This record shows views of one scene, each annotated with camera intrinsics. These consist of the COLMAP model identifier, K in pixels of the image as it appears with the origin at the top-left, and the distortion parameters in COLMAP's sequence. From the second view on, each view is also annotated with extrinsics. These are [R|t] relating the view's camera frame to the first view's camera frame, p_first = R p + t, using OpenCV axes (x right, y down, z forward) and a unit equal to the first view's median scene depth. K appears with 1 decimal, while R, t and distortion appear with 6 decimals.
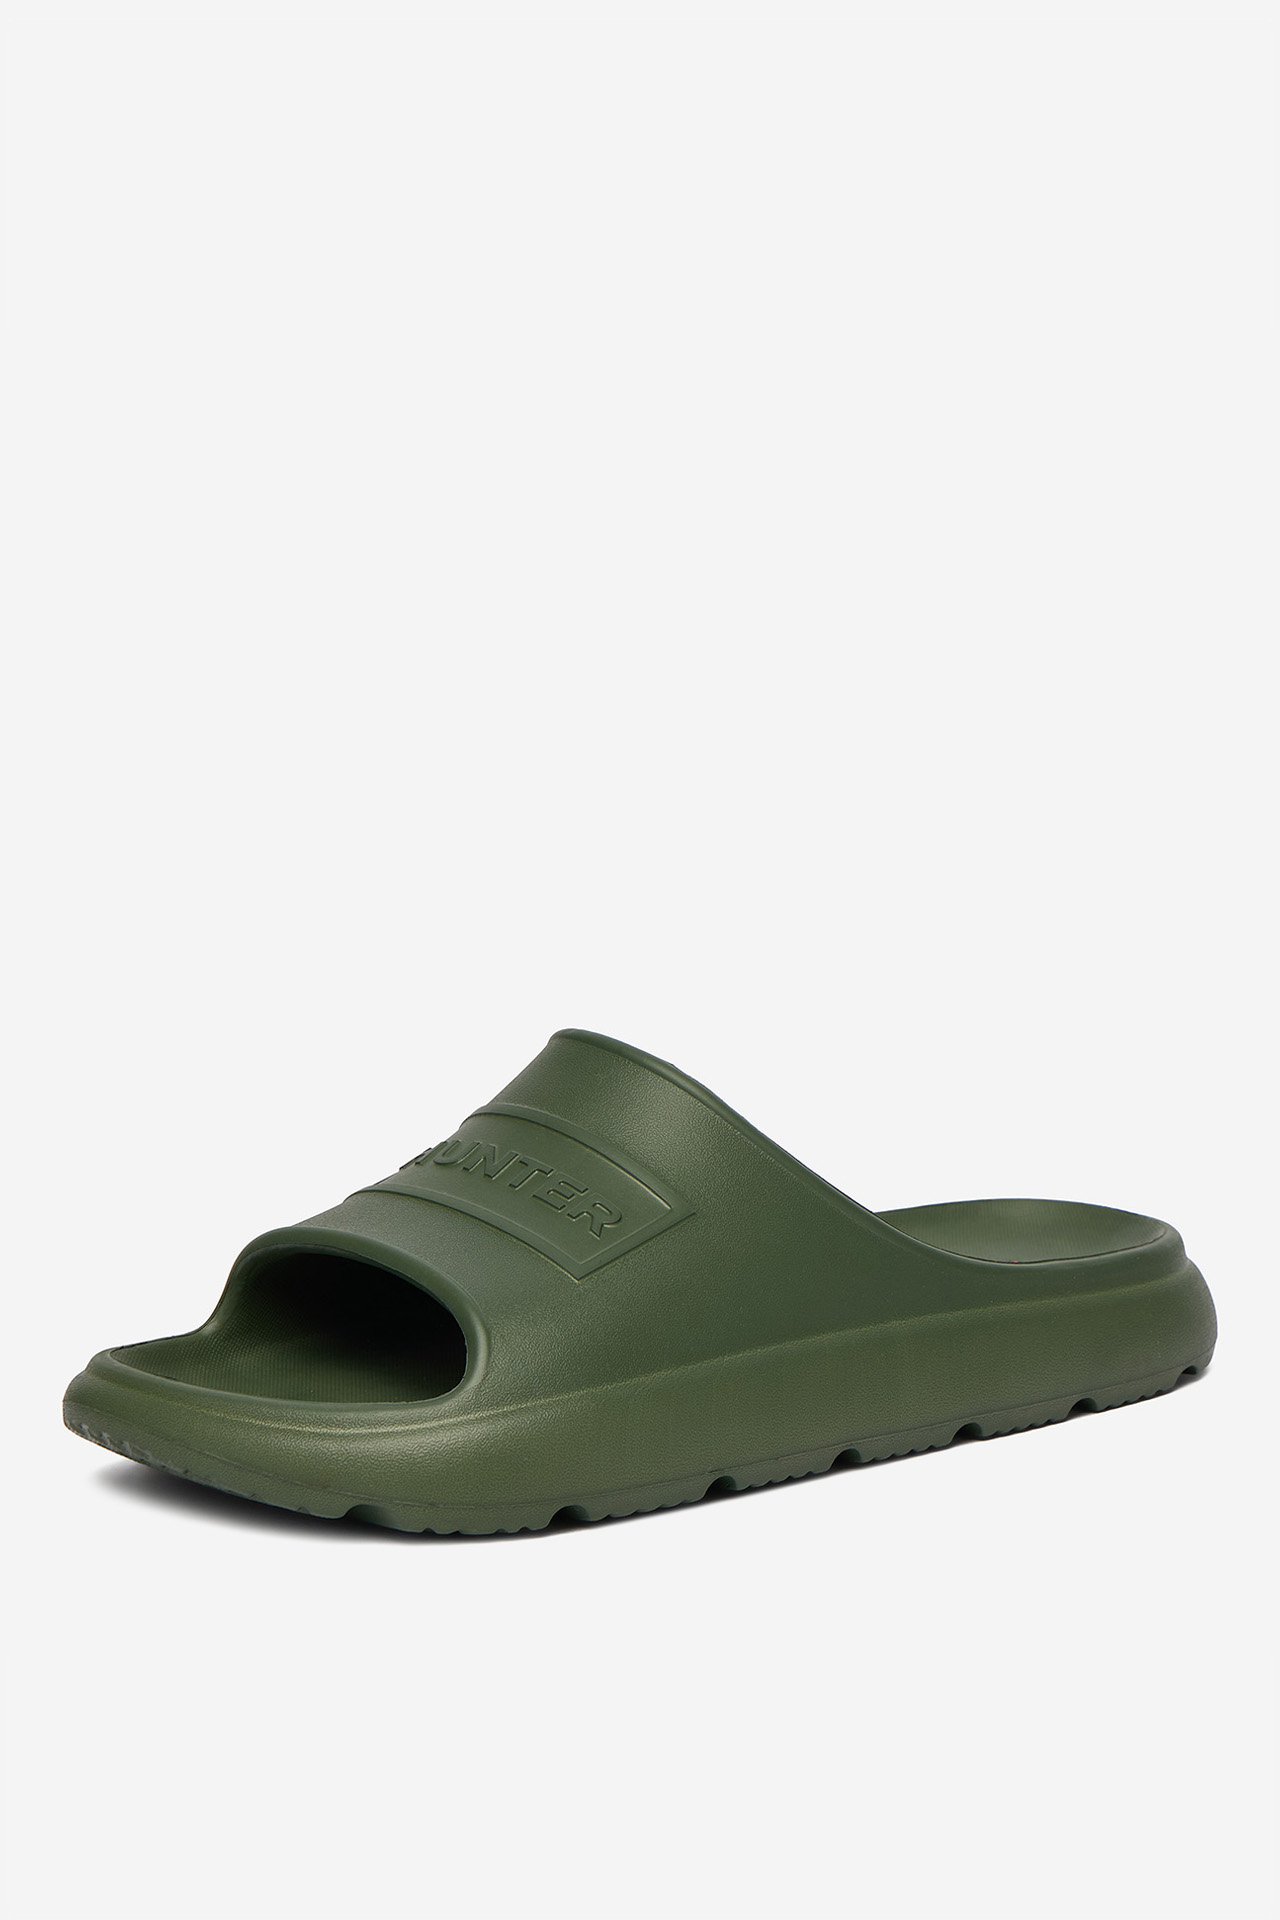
lens RADIAL K [[5831.6, 0, 641.4], [0, 5831.6, 961.7], [0, 0, 1]] dist [-0.890293, 0.000000]
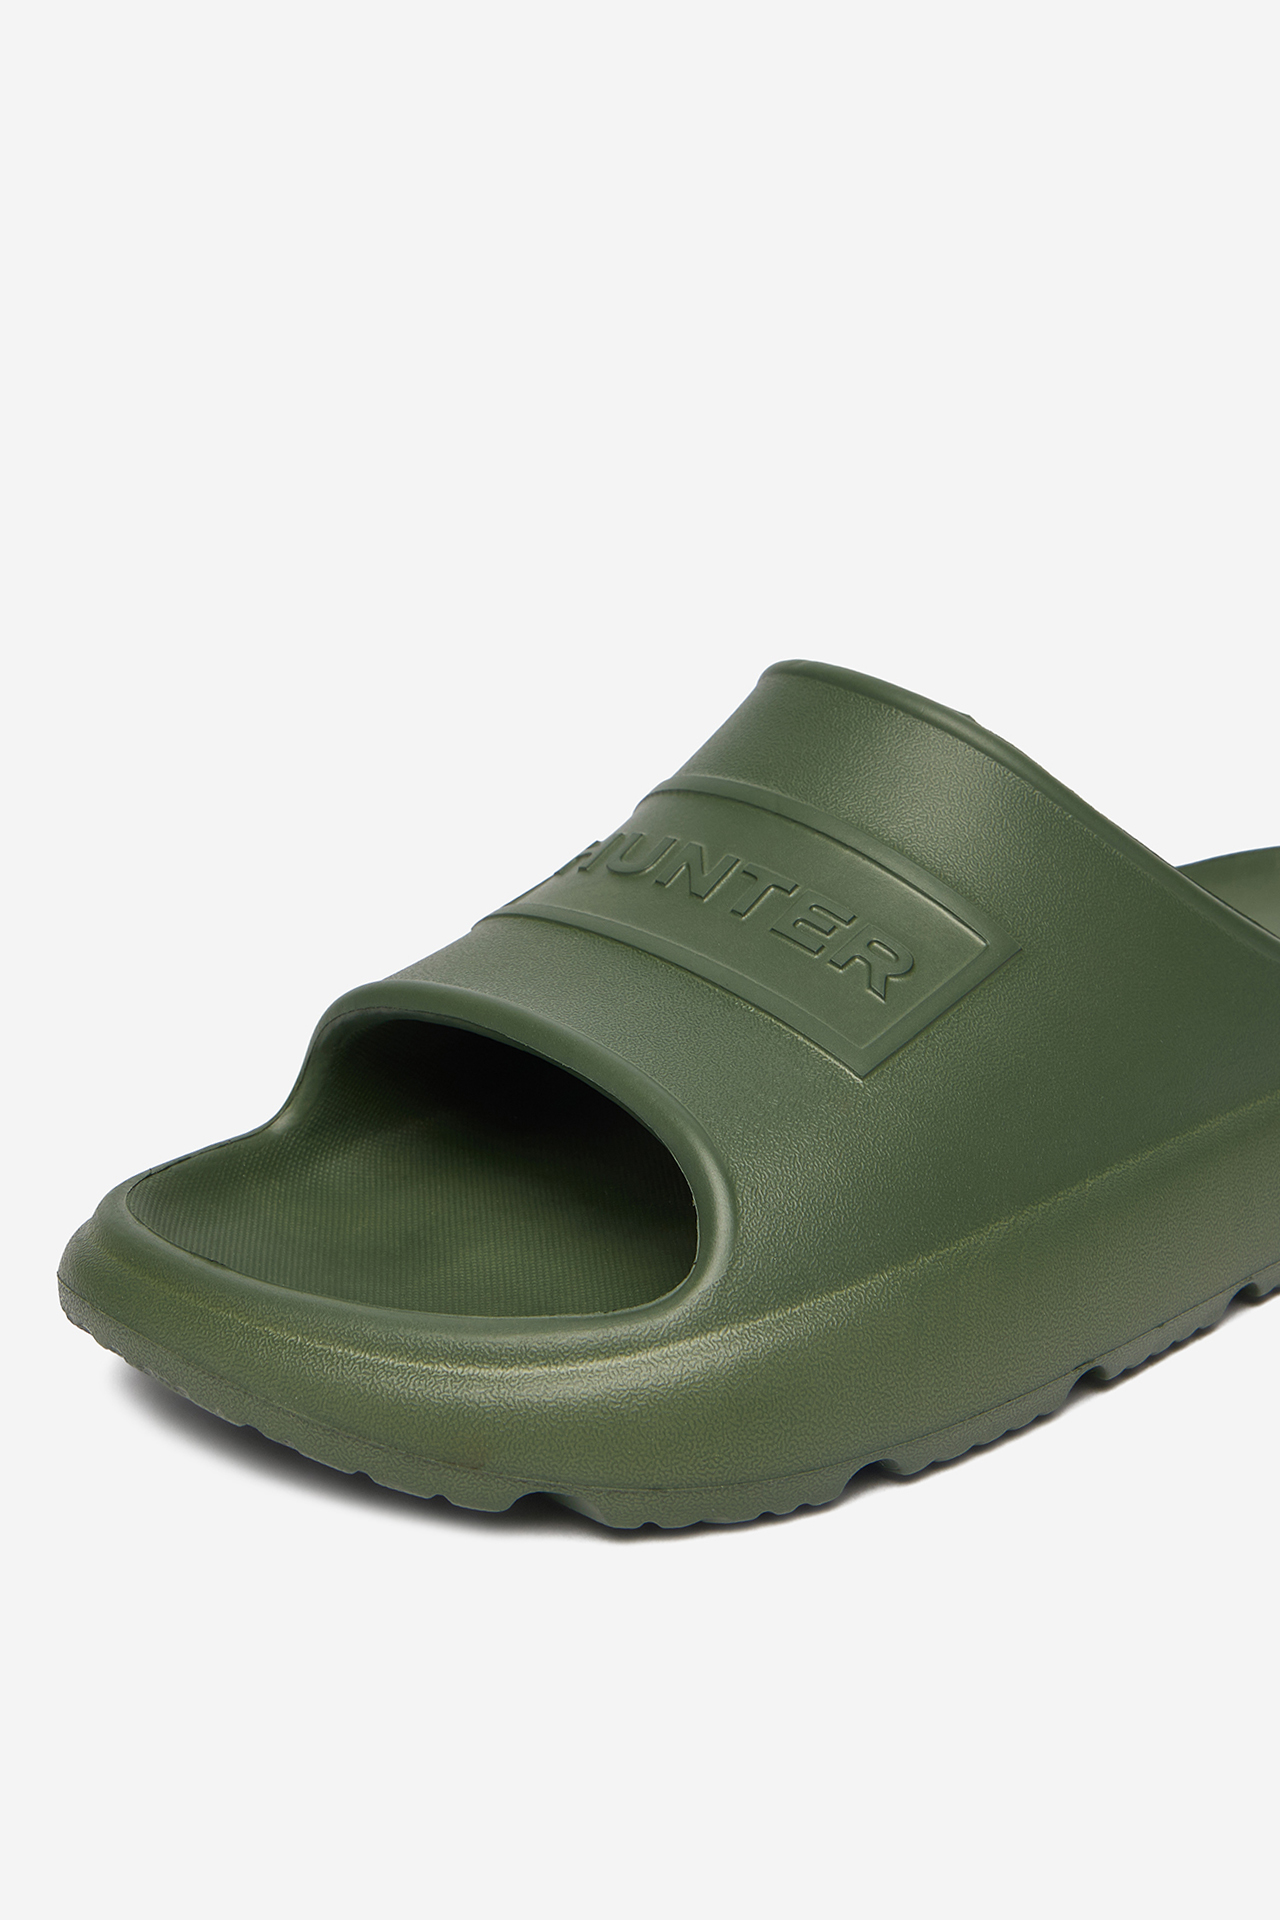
lens RADIAL K [[2557.4, 0, 644.6], [0, 2557.4, 953.9], [0, 0, 1]] dist [-0.120941, 0.000000]
pose [[0.998656, -0.039005, 0.034131, -0.042209], [0.032641, 0.984833, 0.170406, -0.006181], [-0.040260, -0.169063, 0.984783, 0.714180]]
